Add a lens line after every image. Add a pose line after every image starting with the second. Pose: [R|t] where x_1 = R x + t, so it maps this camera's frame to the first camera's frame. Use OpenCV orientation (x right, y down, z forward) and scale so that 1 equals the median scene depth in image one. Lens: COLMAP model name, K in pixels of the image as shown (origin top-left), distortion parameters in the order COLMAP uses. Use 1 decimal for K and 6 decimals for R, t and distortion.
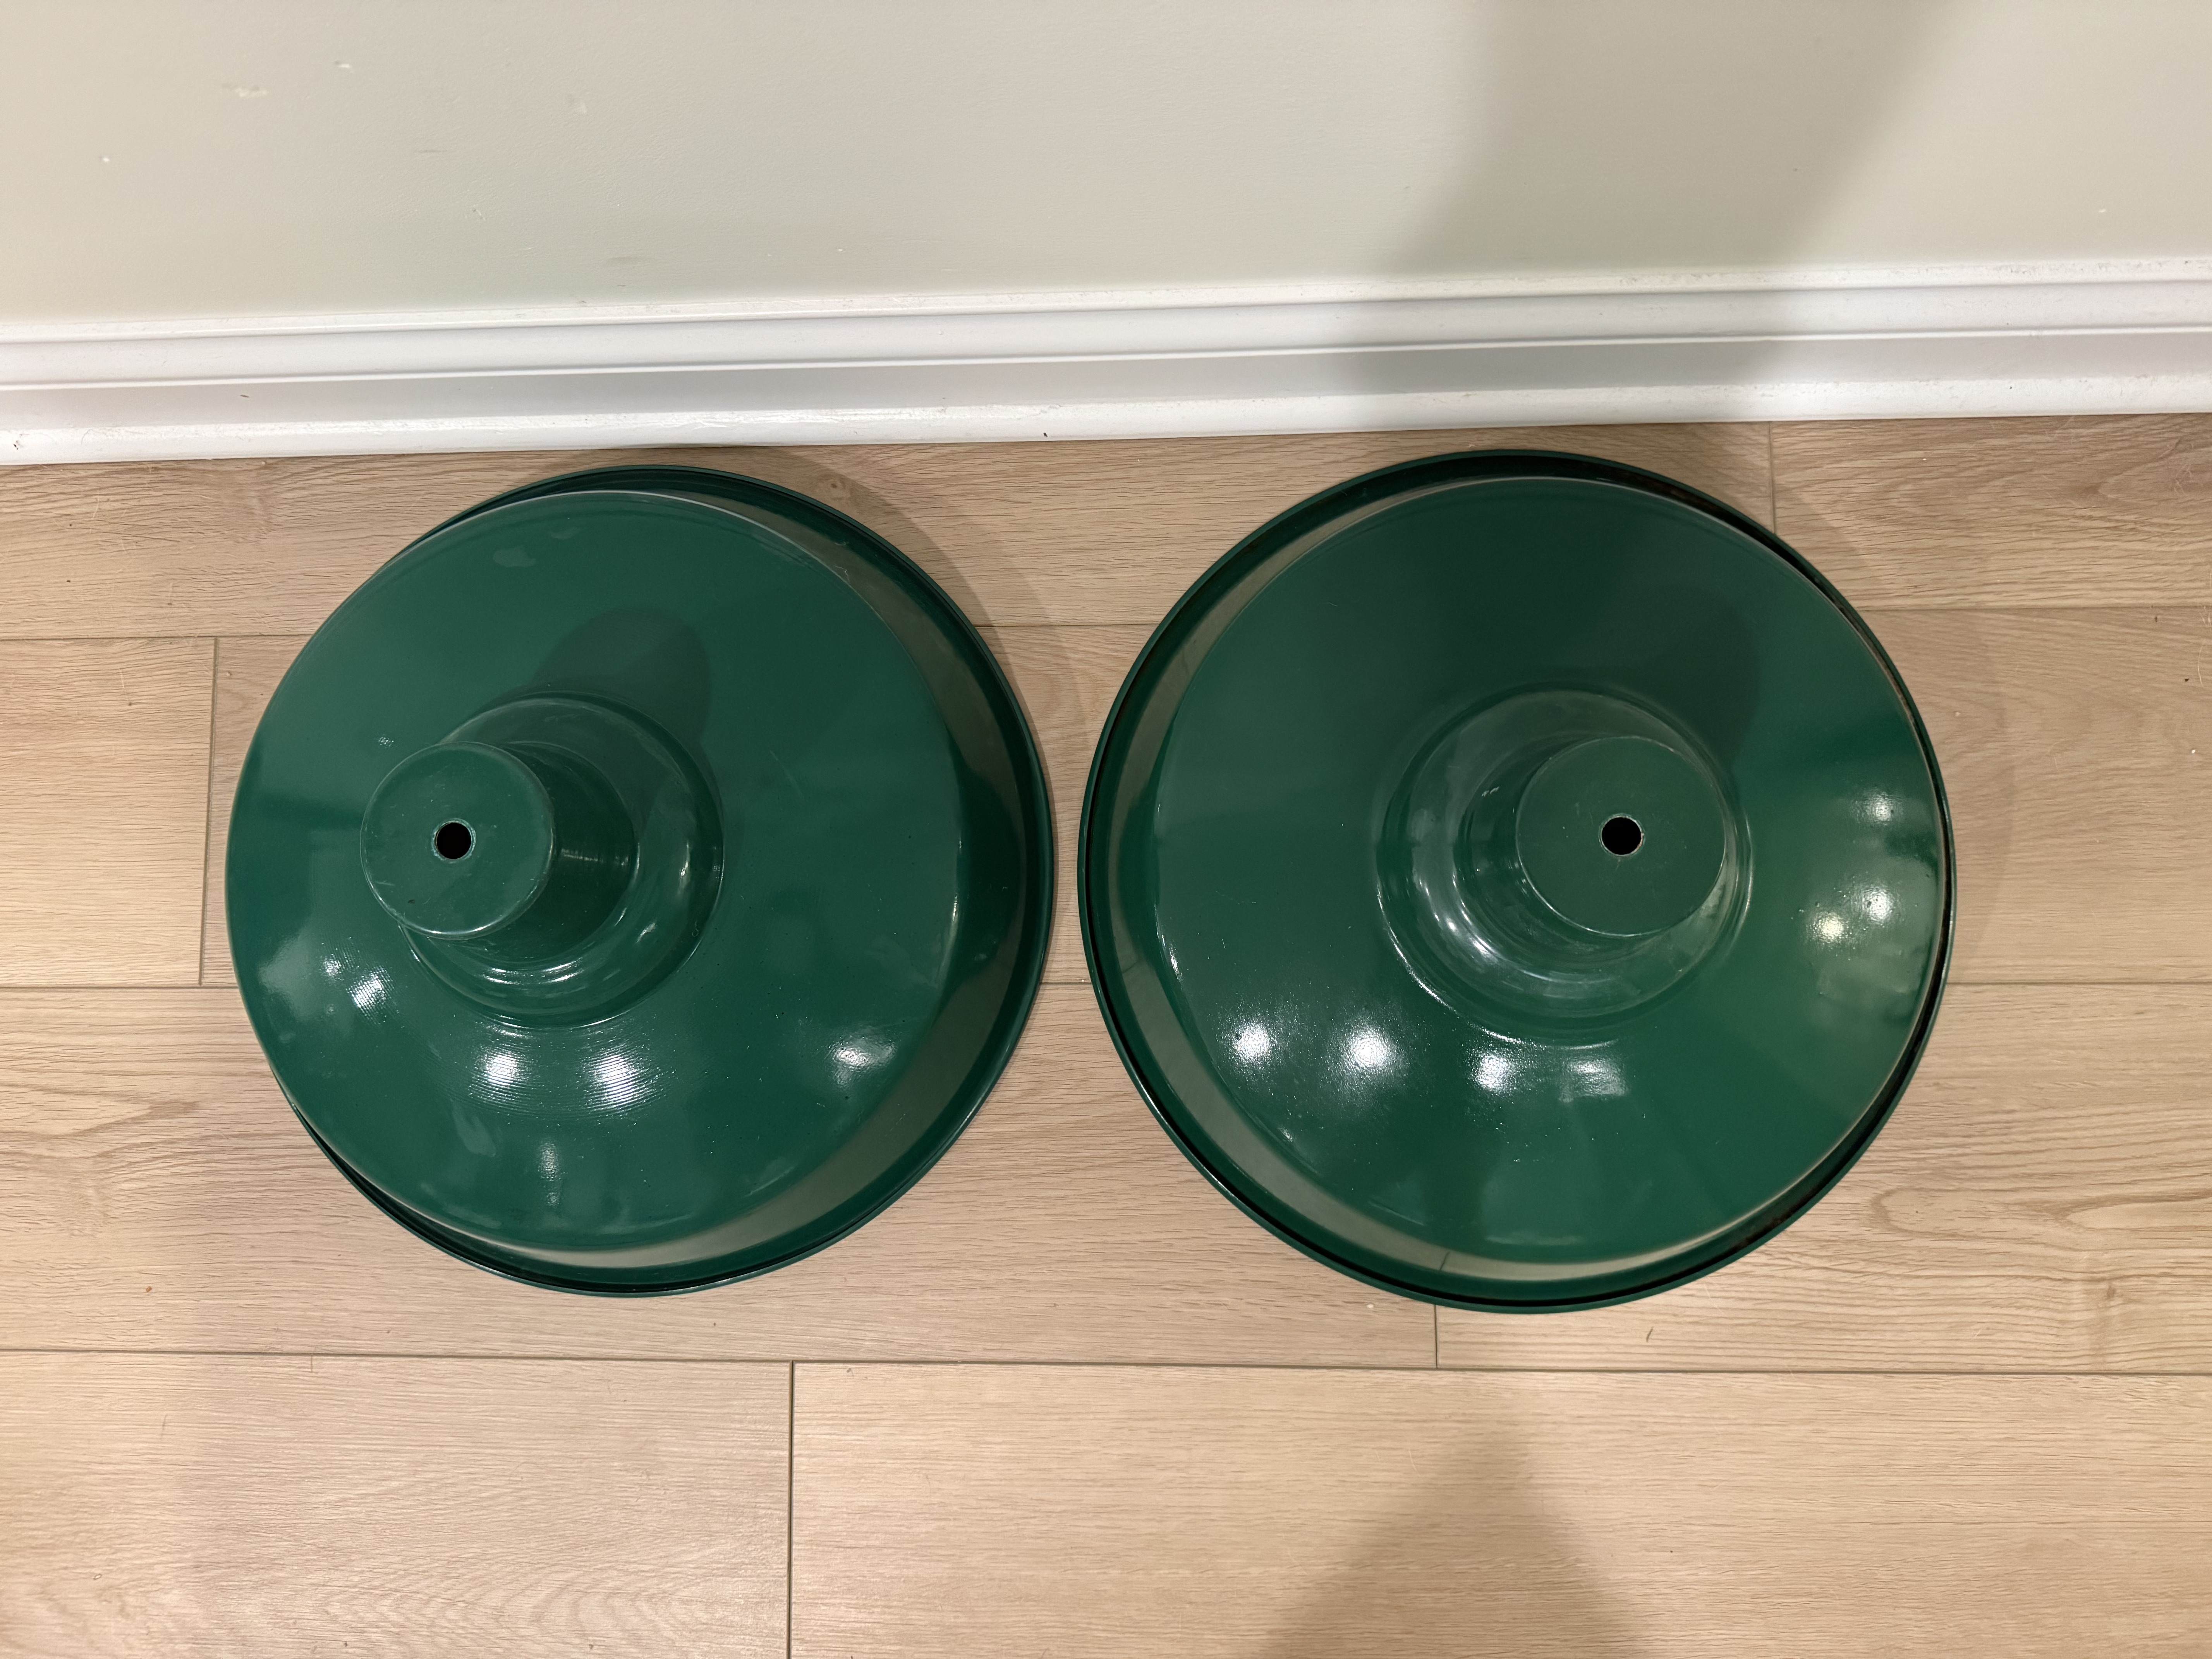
lens RADIAL K [[1603.9, 0, 1114.6], [0, 1603.9, 839.2], [0, 0, 1]] dist [-0.014215, -0.006052]
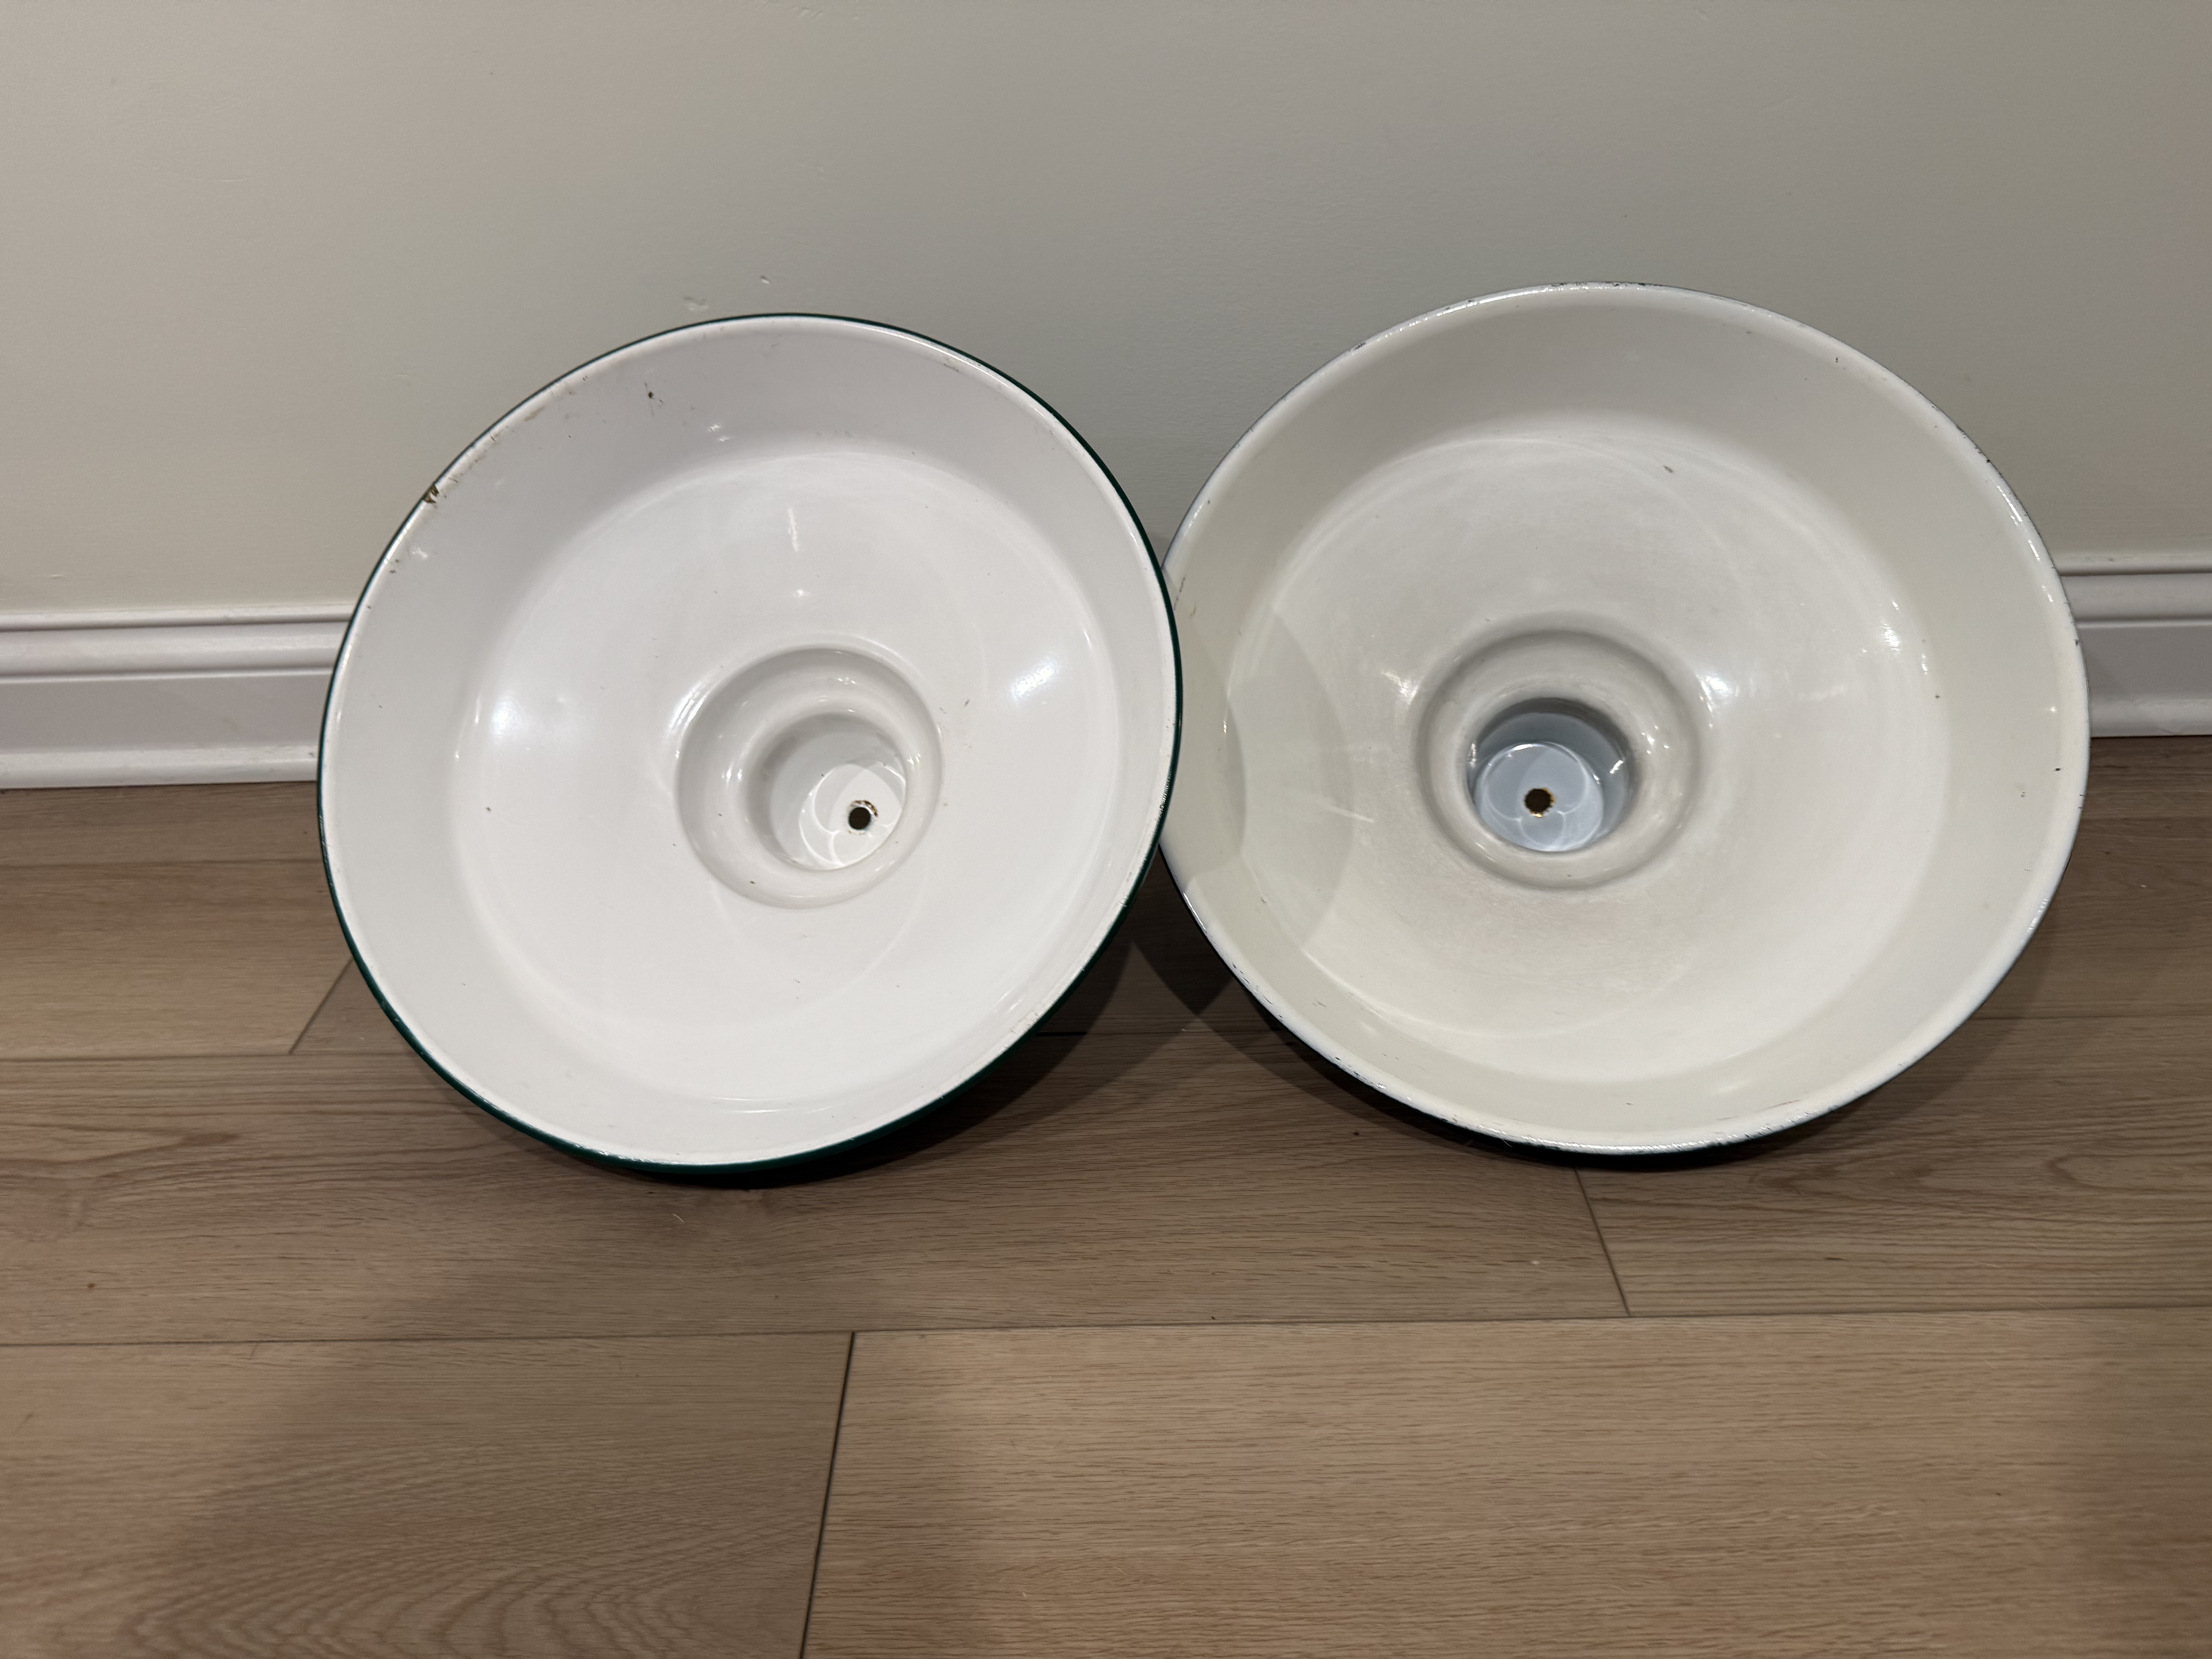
lens RADIAL K [[1603.9, 0, 1095.2], [0, 1603.9, 807.4], [0, 0, 1]] dist [-0.014215, -0.006052]
pose [[0.999670, 0.023115, 0.011227, -0.092716], [-0.004624, 0.591577, -0.806235, 0.837904], [-0.025277, 0.805917, 0.591489, 0.292313]]
